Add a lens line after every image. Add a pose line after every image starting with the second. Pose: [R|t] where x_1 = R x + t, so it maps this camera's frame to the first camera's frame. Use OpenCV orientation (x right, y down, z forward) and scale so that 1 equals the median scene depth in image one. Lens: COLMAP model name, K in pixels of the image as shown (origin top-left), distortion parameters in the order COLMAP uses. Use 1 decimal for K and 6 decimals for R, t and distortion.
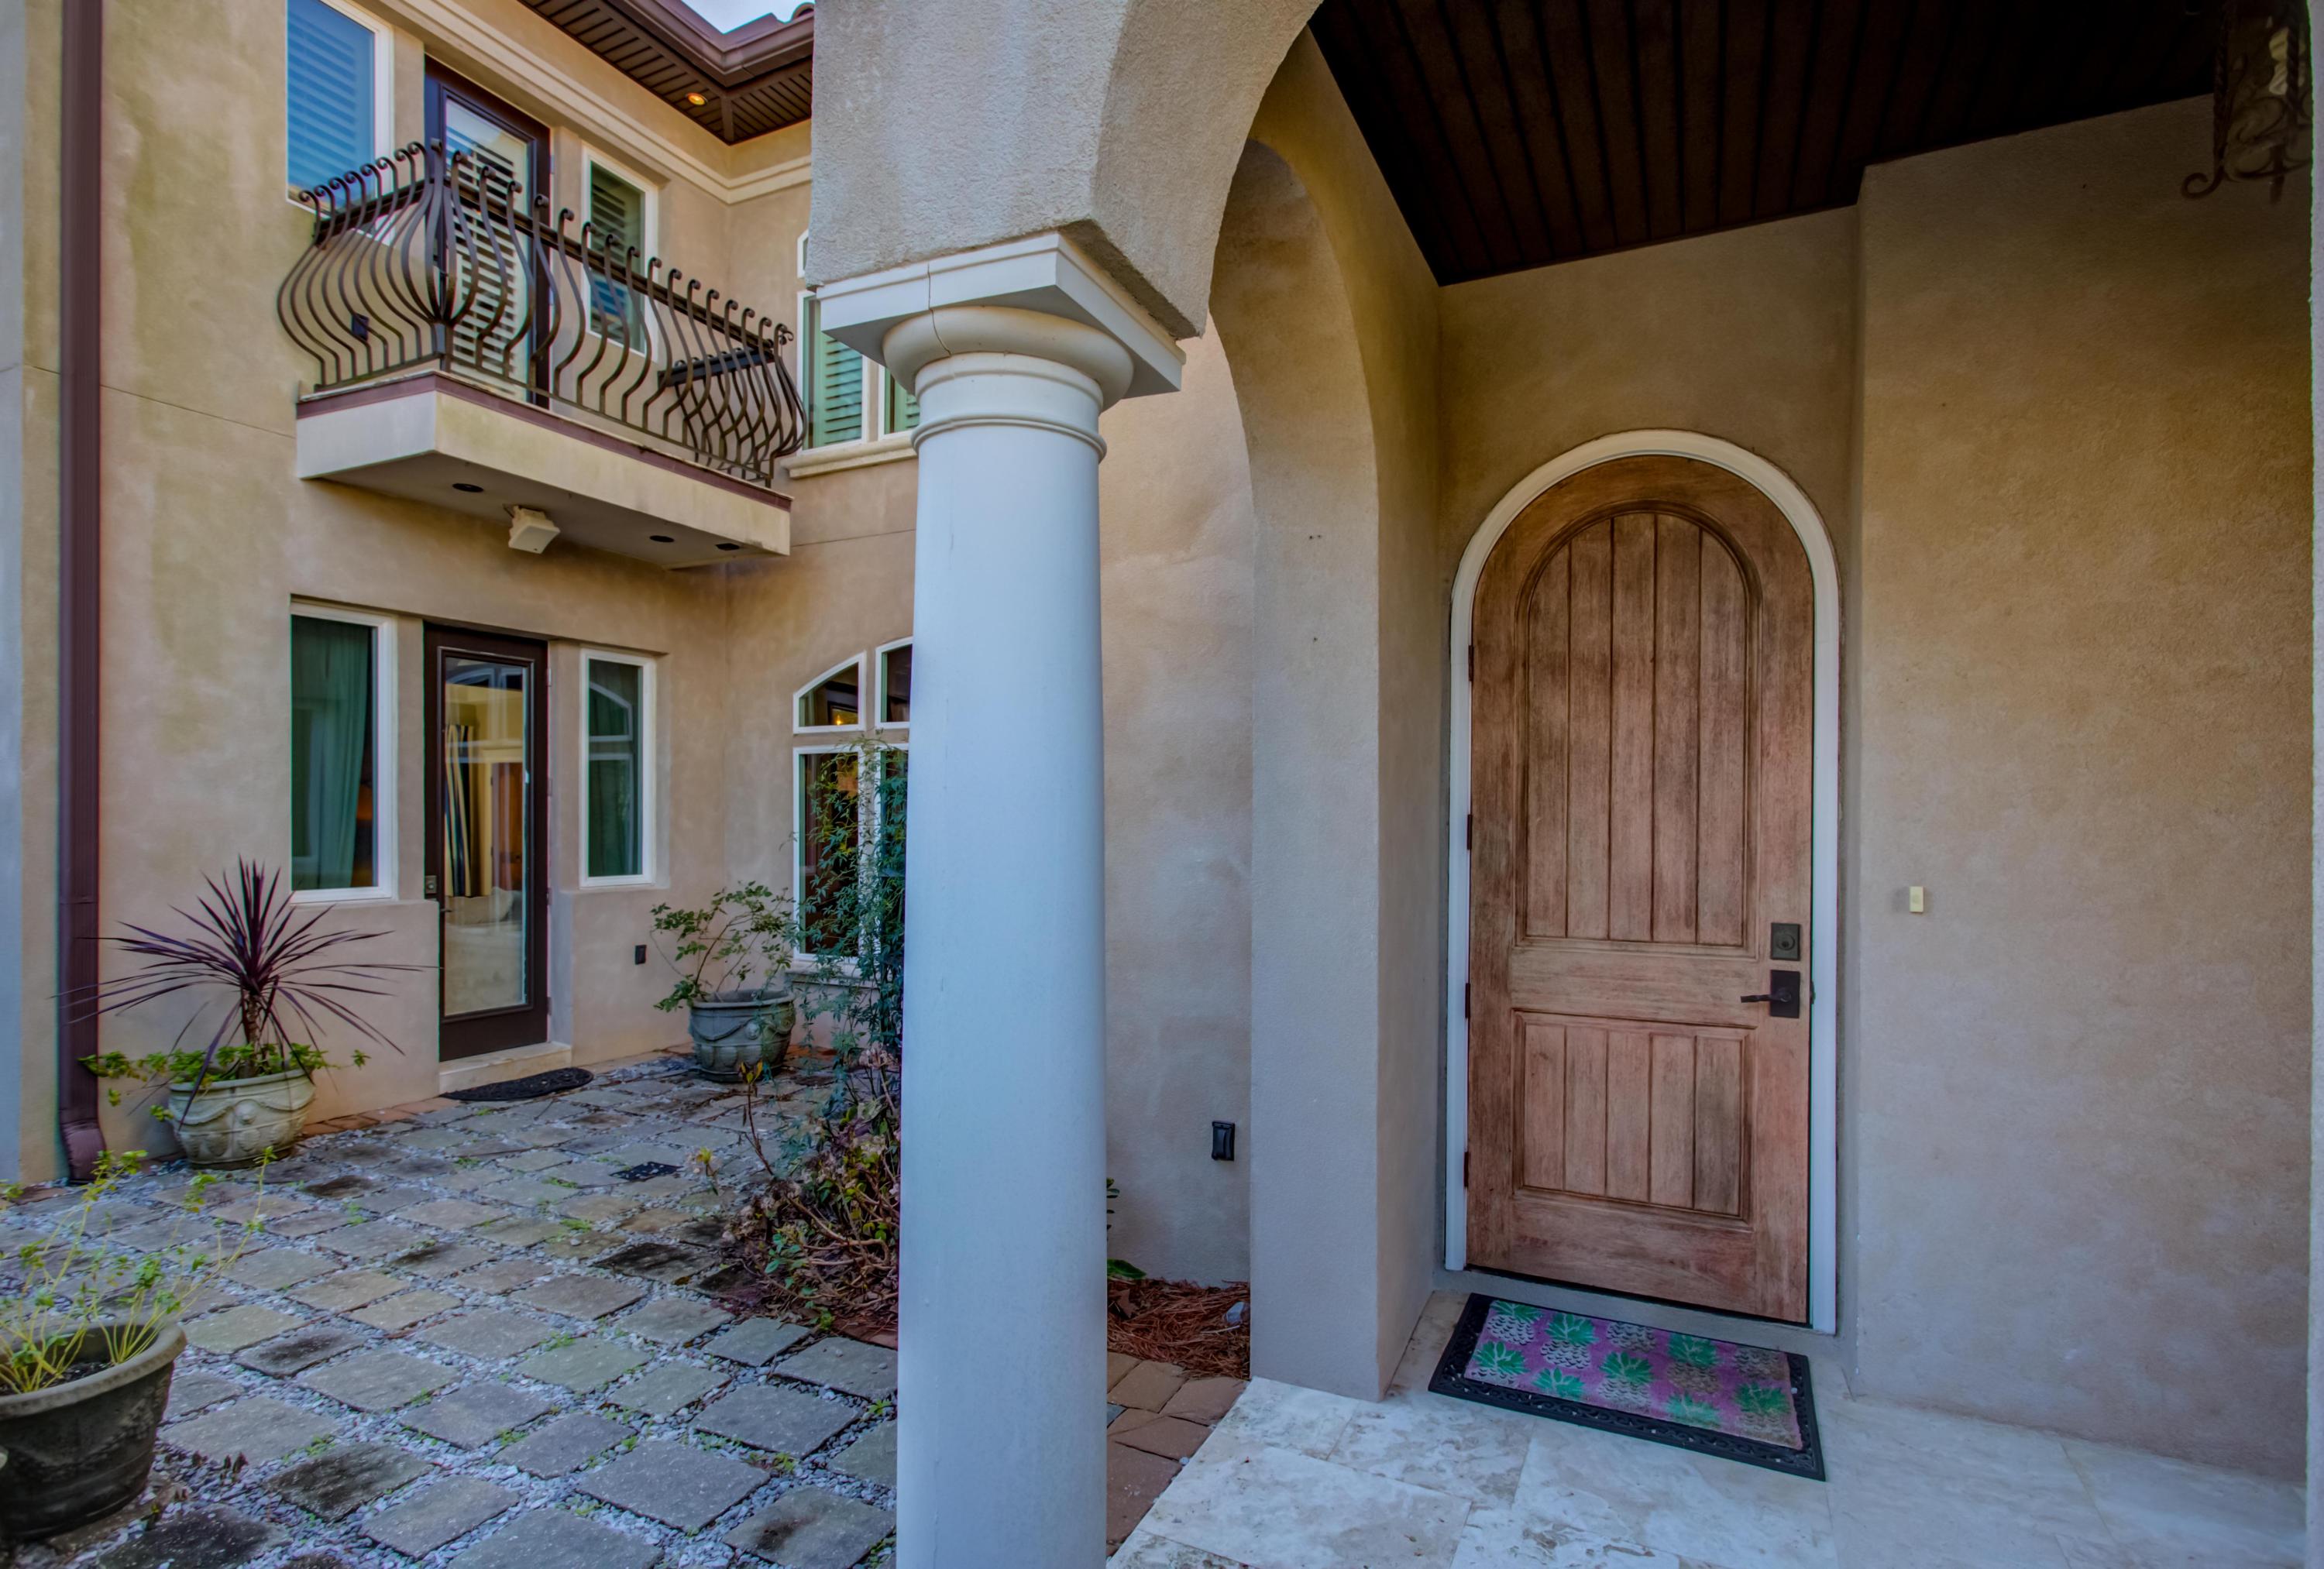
lens RADIAL K [[1145.1, 0, 1156.0], [0, 1145.1, 825.4], [0, 0, 1]] dist [0.016057, 0.000570]
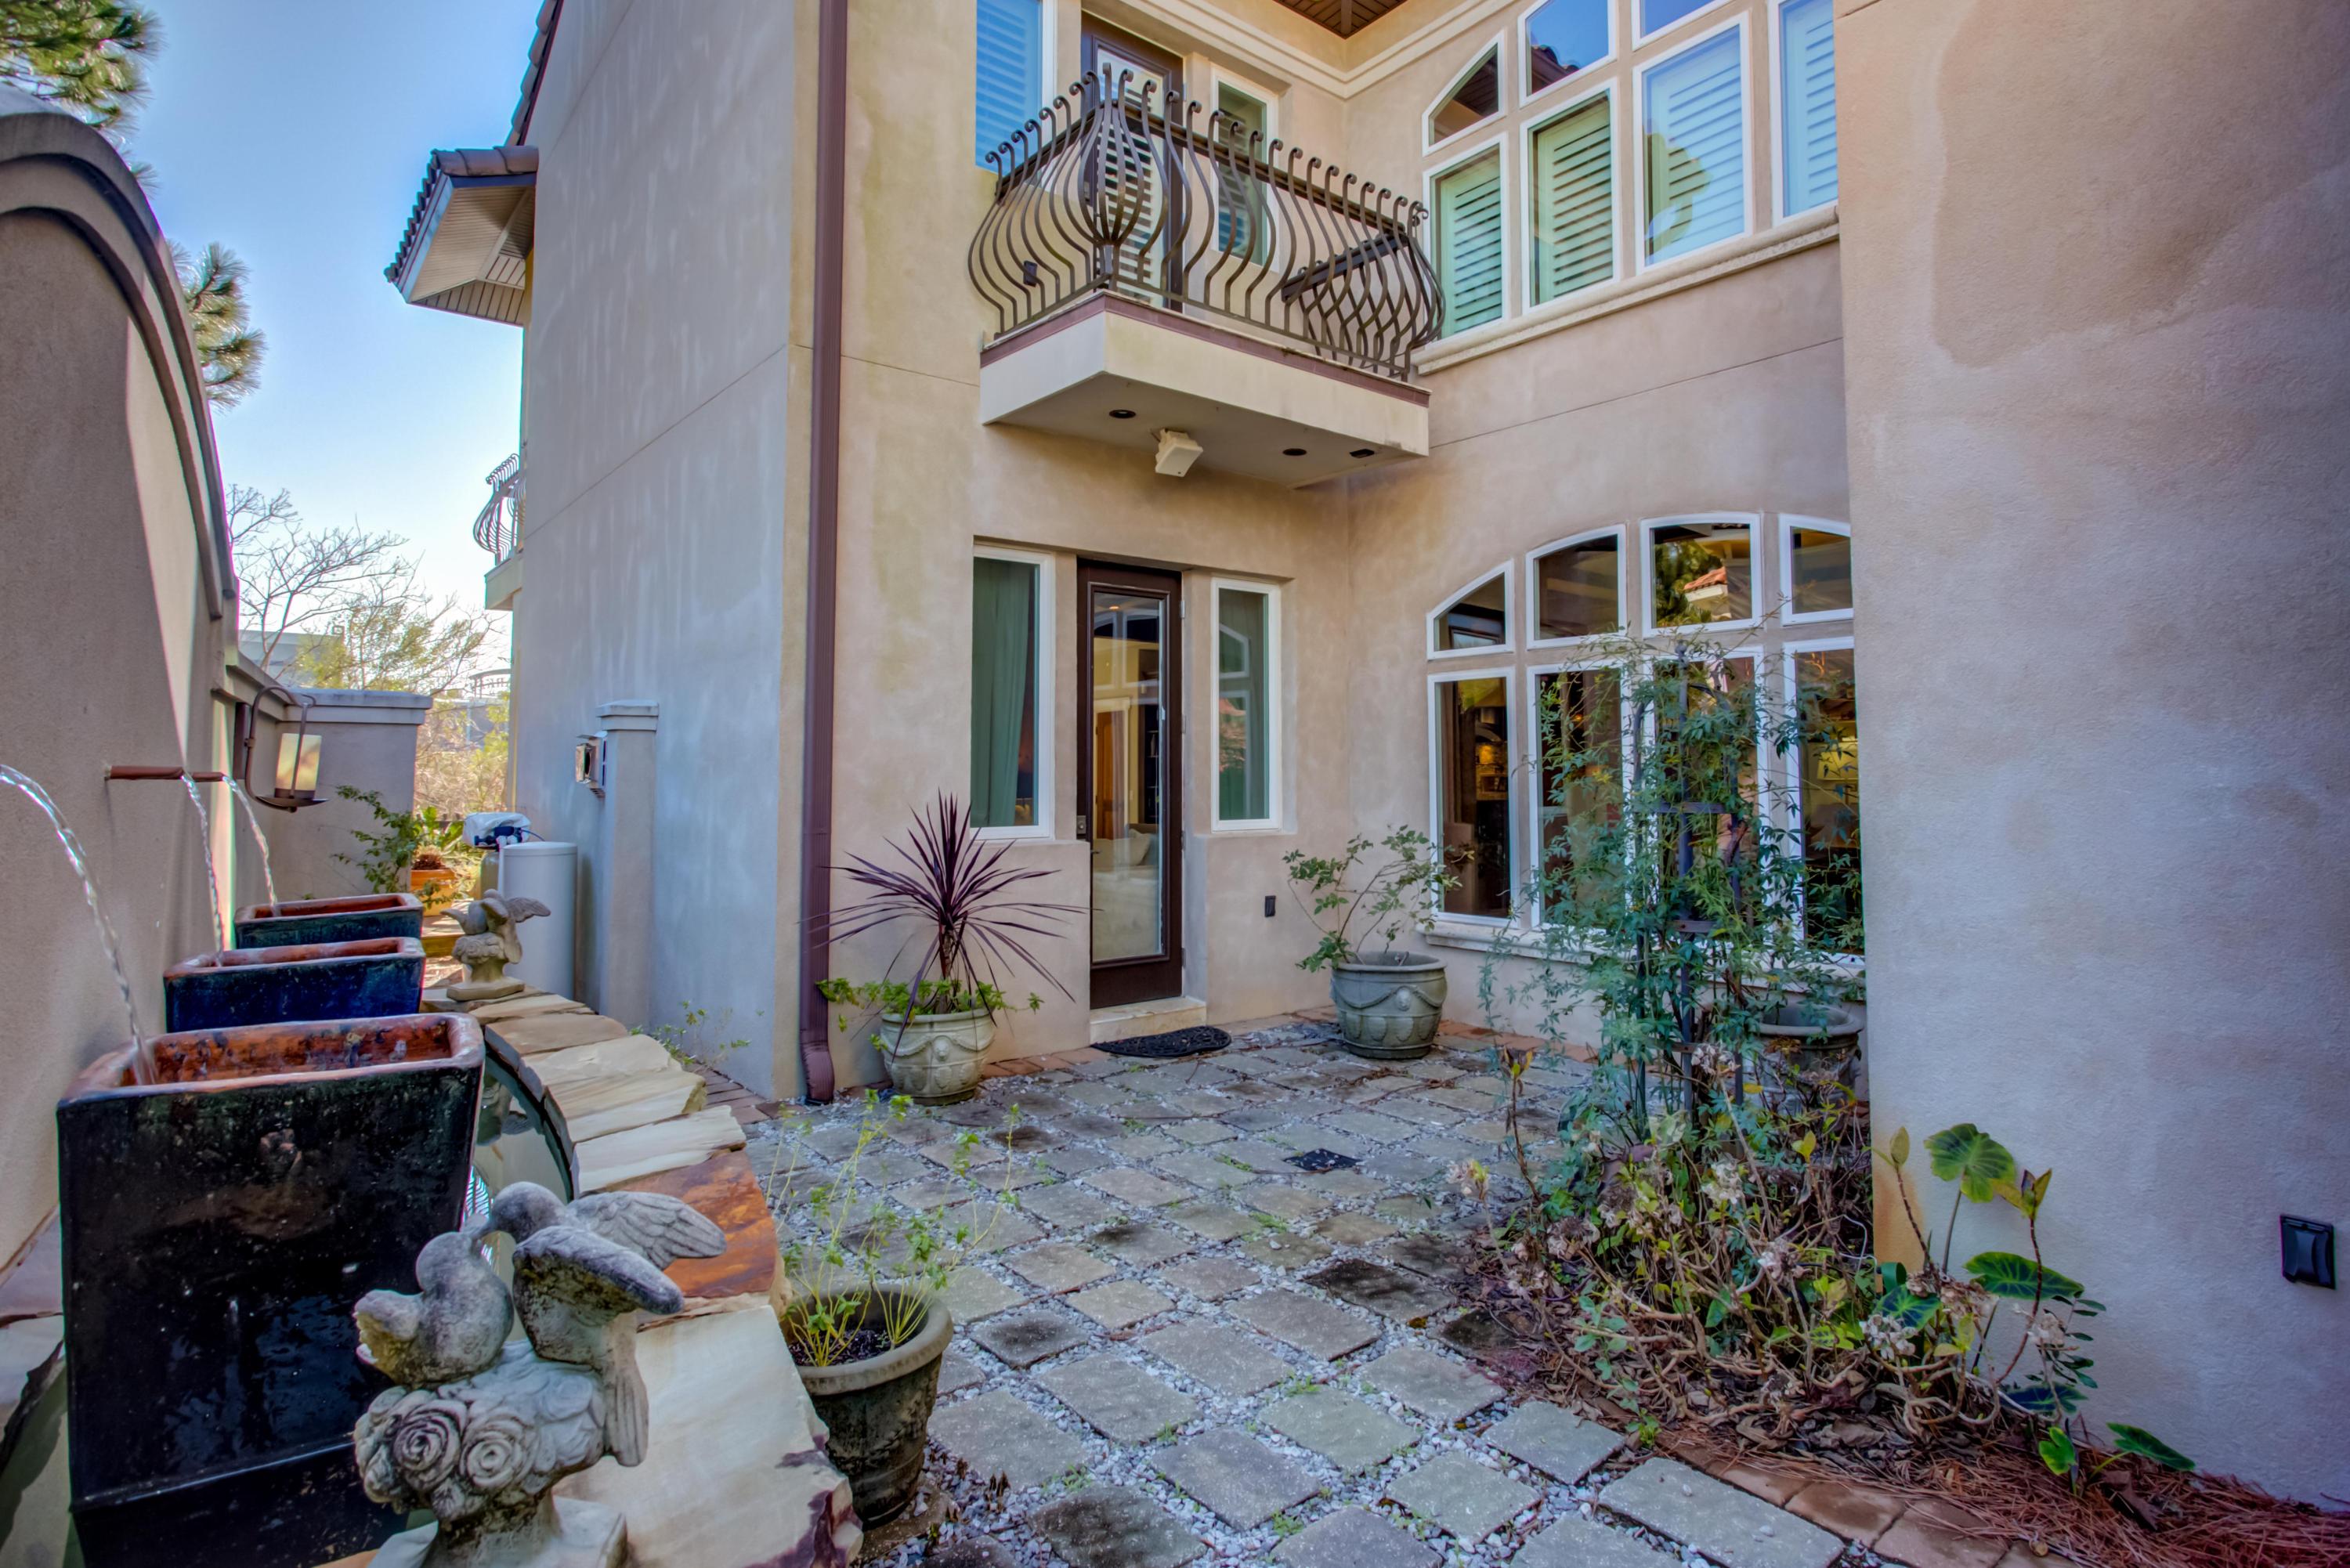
lens RADIAL K [[1226.4, 0, 1182.2], [0, 1226.4, 703.8], [0, 0, 1]] dist [0.001312, 0.001155]
pose [[0.909250, -0.029334, -0.415216, -0.146076], [0.003064, 0.997958, -0.063795, 0.019396], [0.416240, 0.056733, 0.907483, 0.109174]]
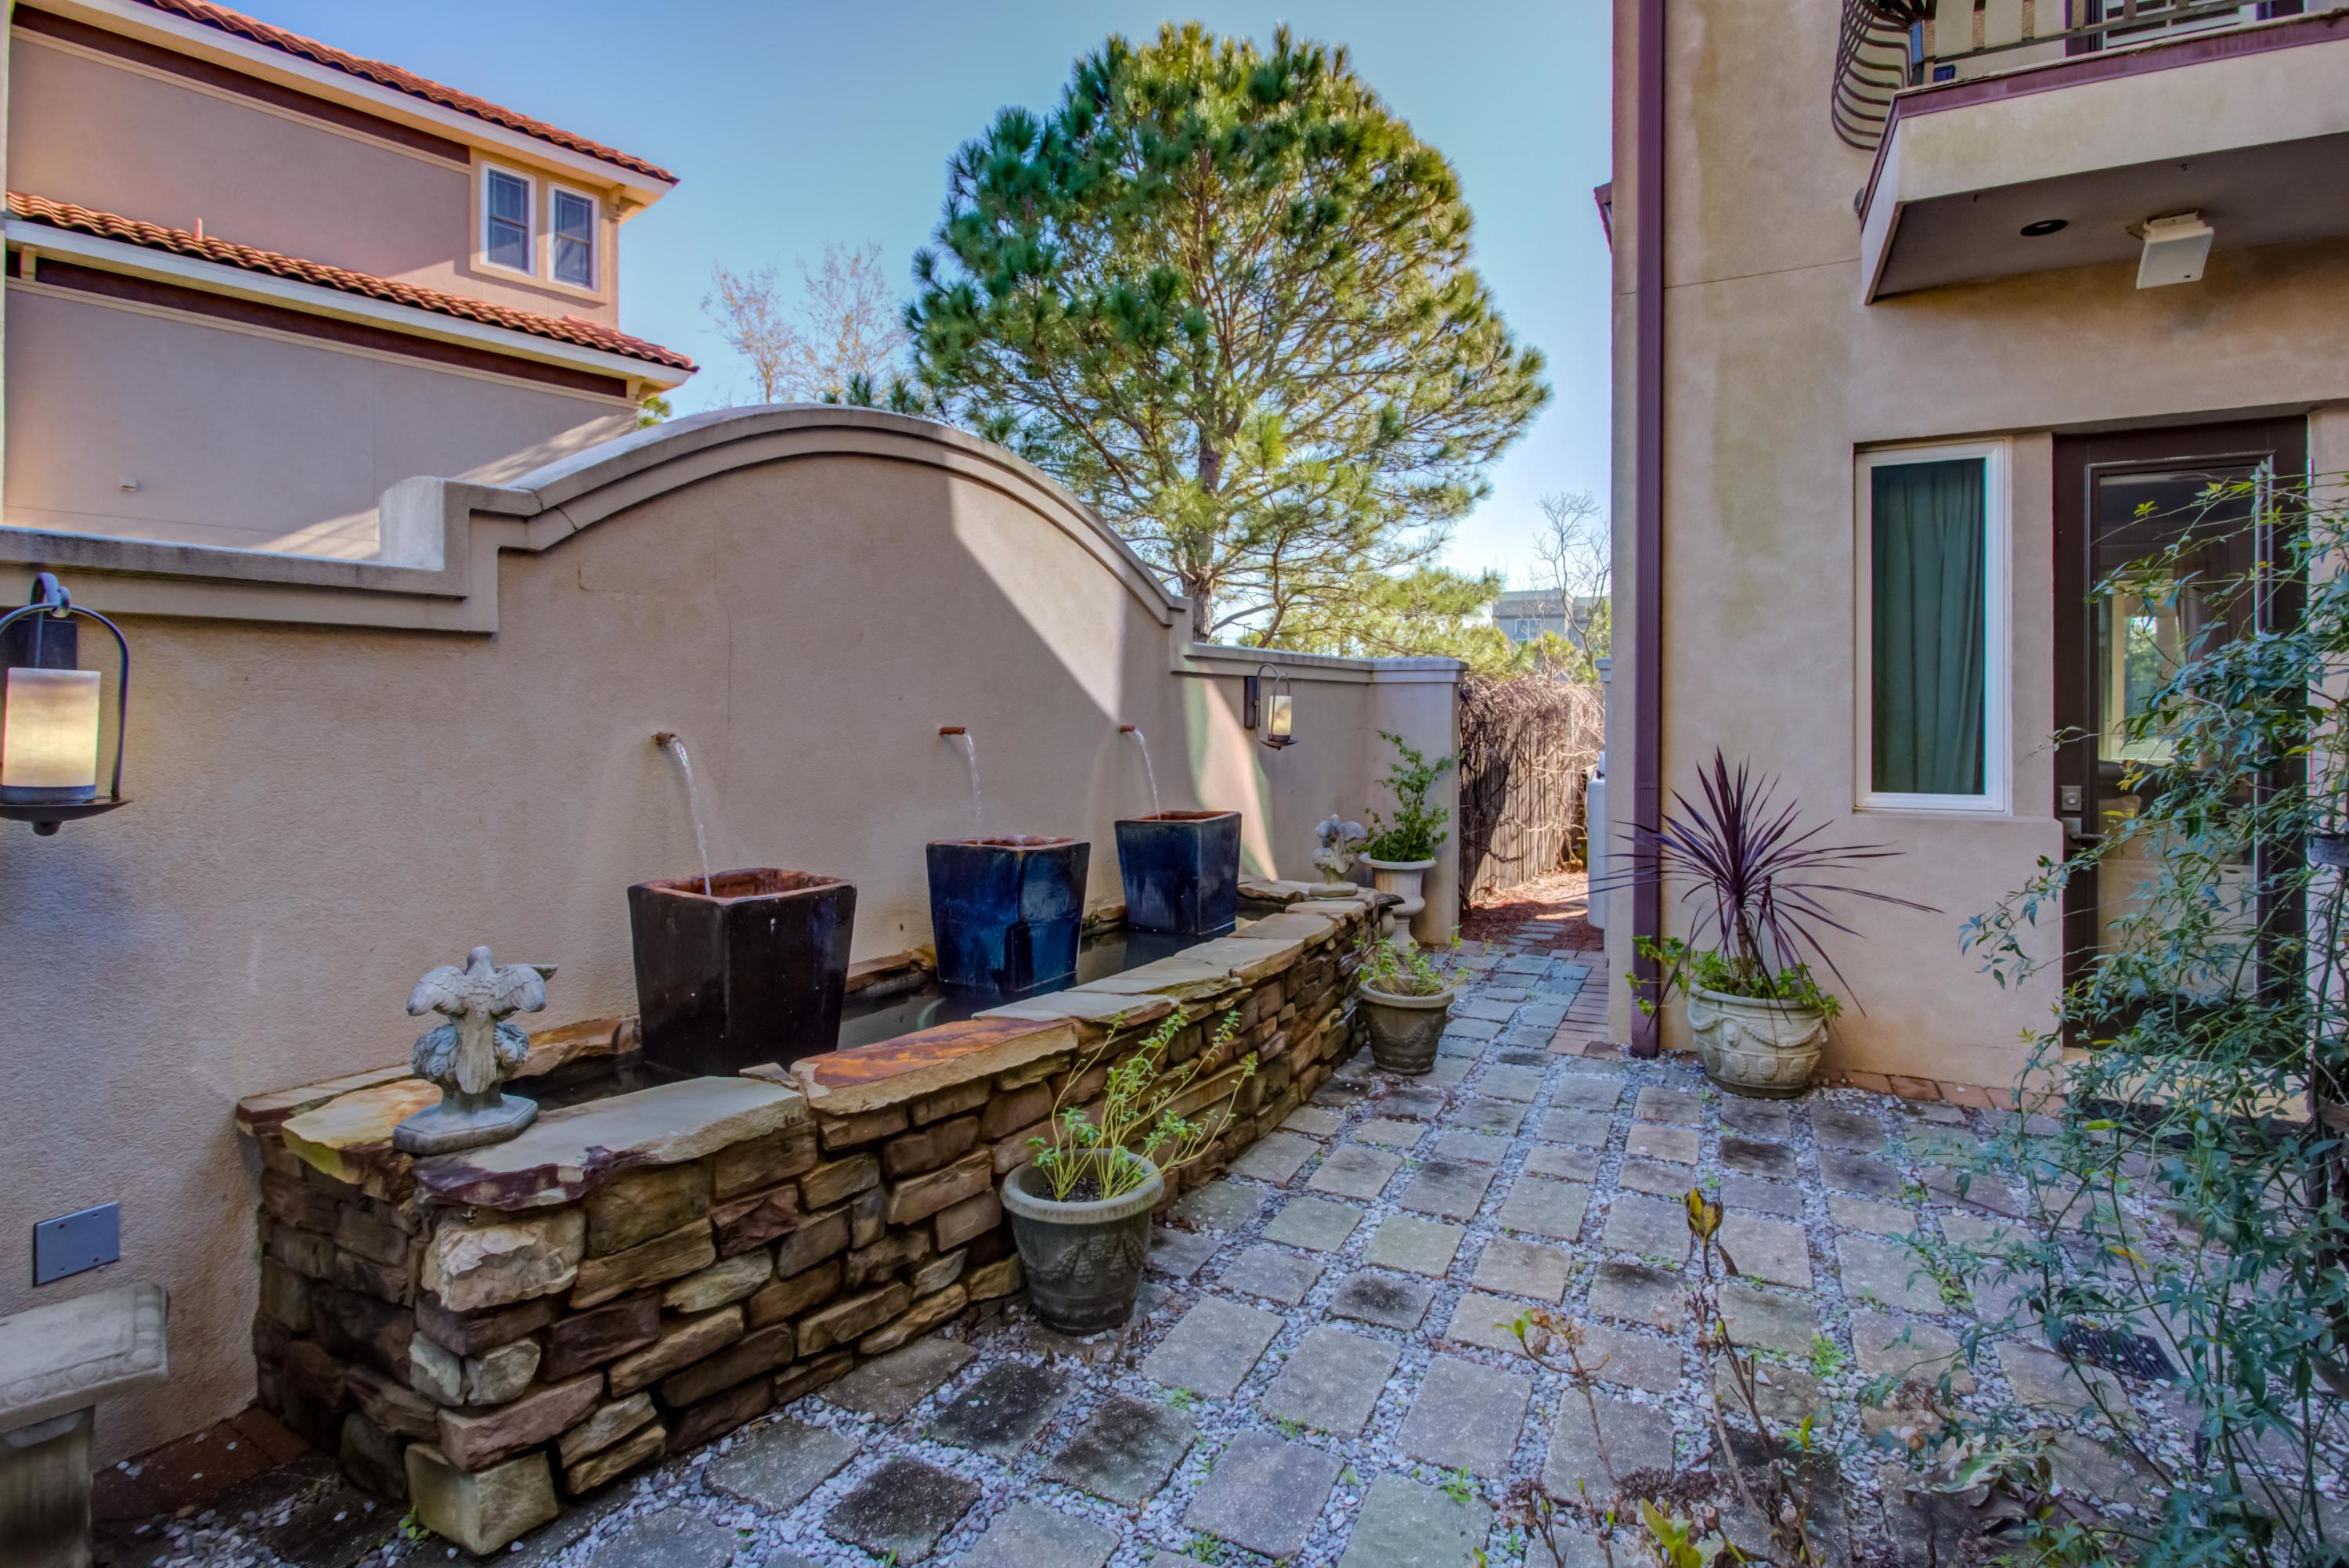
lens RADIAL K [[1128.7, 0, 1183.5], [0, 1128.7, 713.6], [0, 0, 1]] dist [-0.000868, -0.000043]
pose [[0.012869, -0.001763, -0.999916, 0.082930], [-0.006323, 0.999978, -0.001845, 0.003697], [0.999897, 0.006346, 0.012857, 0.538237]]
